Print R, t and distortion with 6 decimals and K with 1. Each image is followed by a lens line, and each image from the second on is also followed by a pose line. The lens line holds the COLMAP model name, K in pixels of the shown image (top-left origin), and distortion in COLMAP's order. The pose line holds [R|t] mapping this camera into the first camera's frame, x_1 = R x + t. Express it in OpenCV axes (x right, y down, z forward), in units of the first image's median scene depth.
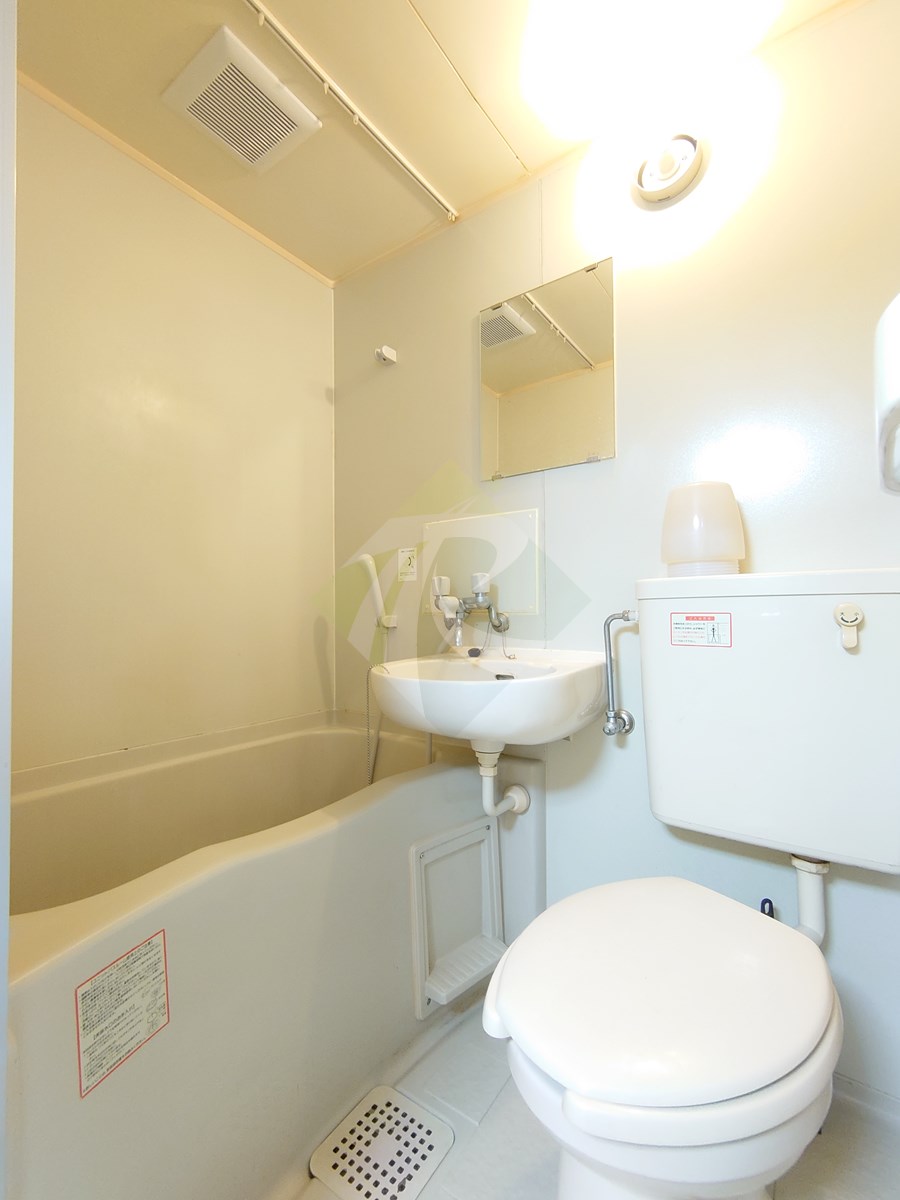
lens RADIAL K [[516.1, 0, 452.3], [0, 516.1, 605.7], [0, 0, 1]] dist [0.001455, -0.000402]
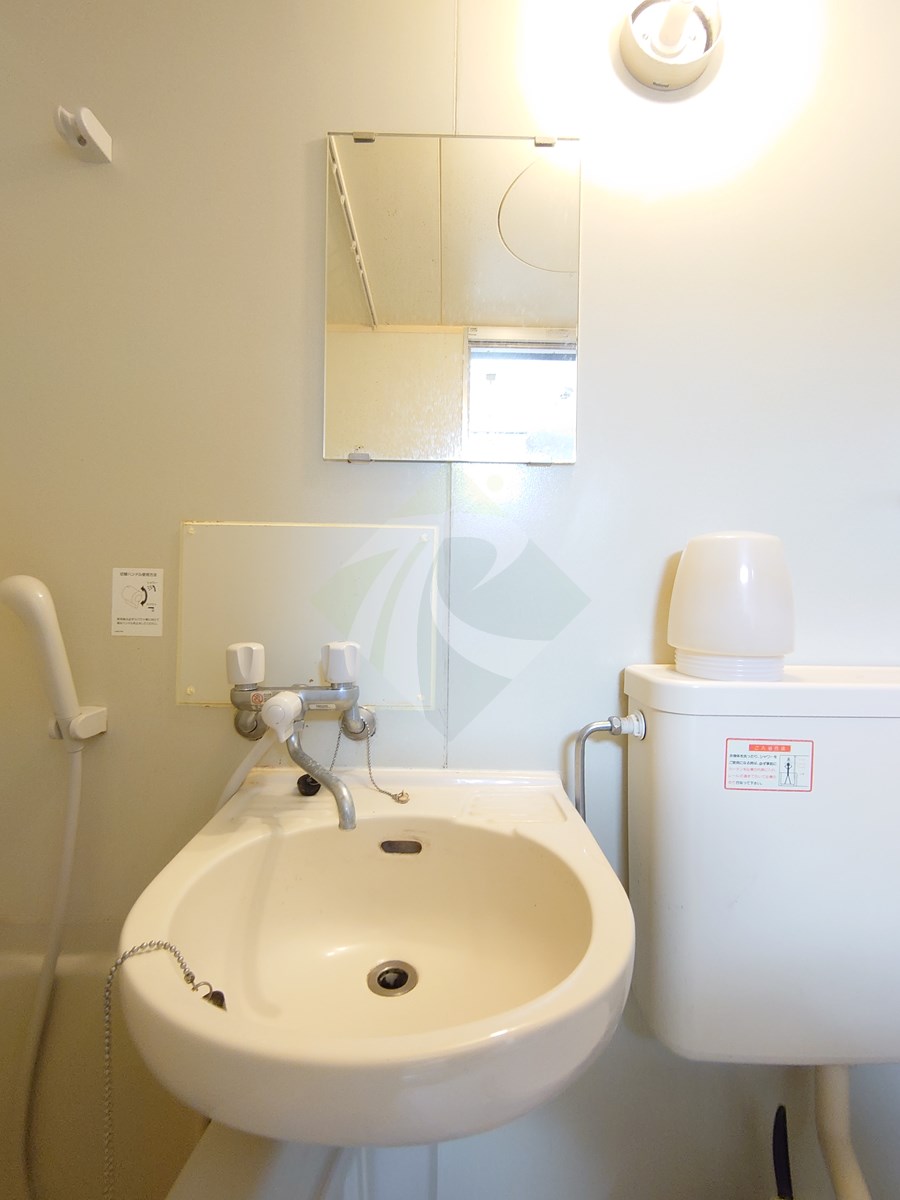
lens RADIAL K [[516.1, 0, 453.3], [0, 516.1, 603.6], [0, 0, 1]] dist [0.001455, -0.000402]
pose [[0.802040, 0.009600, 0.597193, -0.184151], [-0.028090, 0.999371, 0.021661, -0.128871], [-0.596609, -0.034148, 0.801805, 0.584575]]
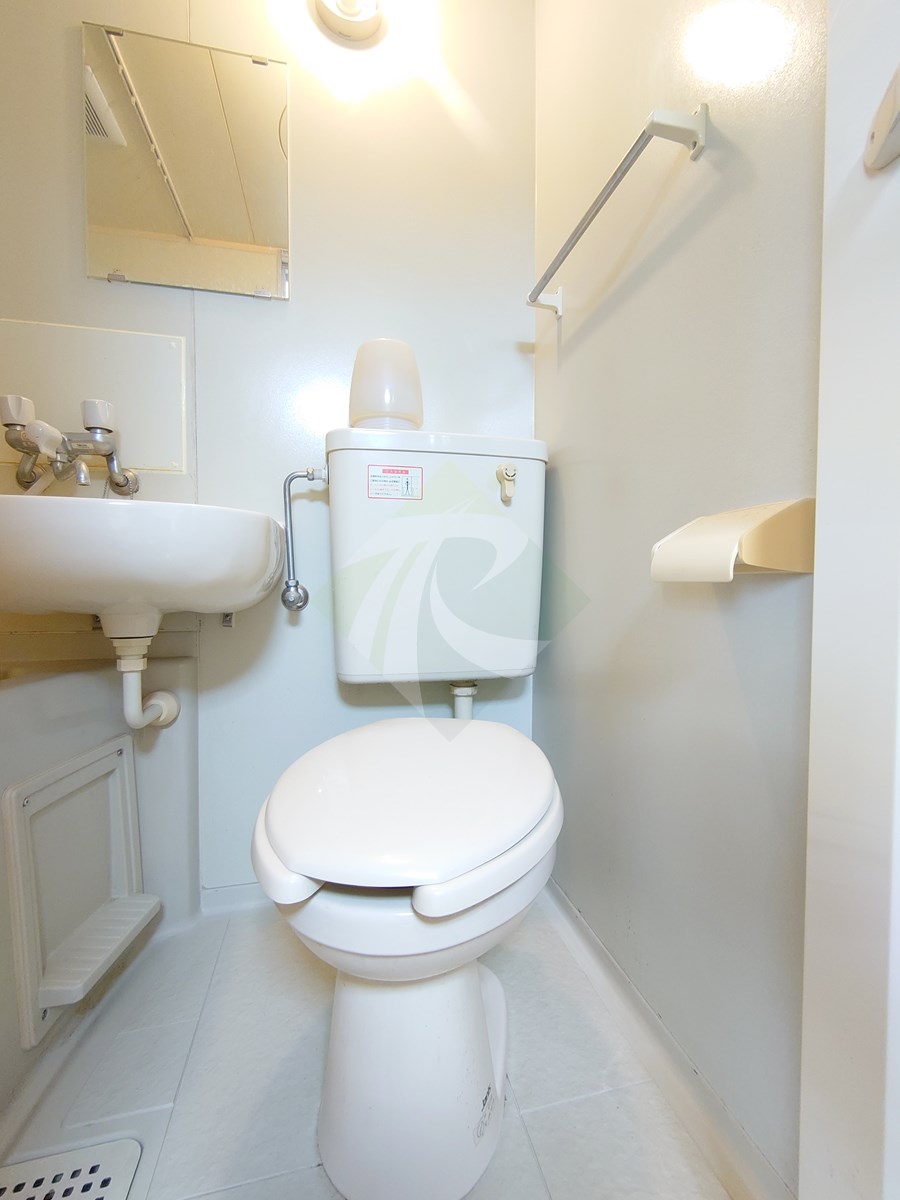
lens RADIAL K [[516.1, 0, 451.3], [0, 516.1, 602.0], [0, 0, 1]] dist [0.001455, -0.000402]
pose [[0.666639, -0.017068, 0.745185, -0.172741], [-0.016423, 0.999159, 0.037578, 0.196297], [-0.745199, -0.037289, 0.665798, 0.183162]]
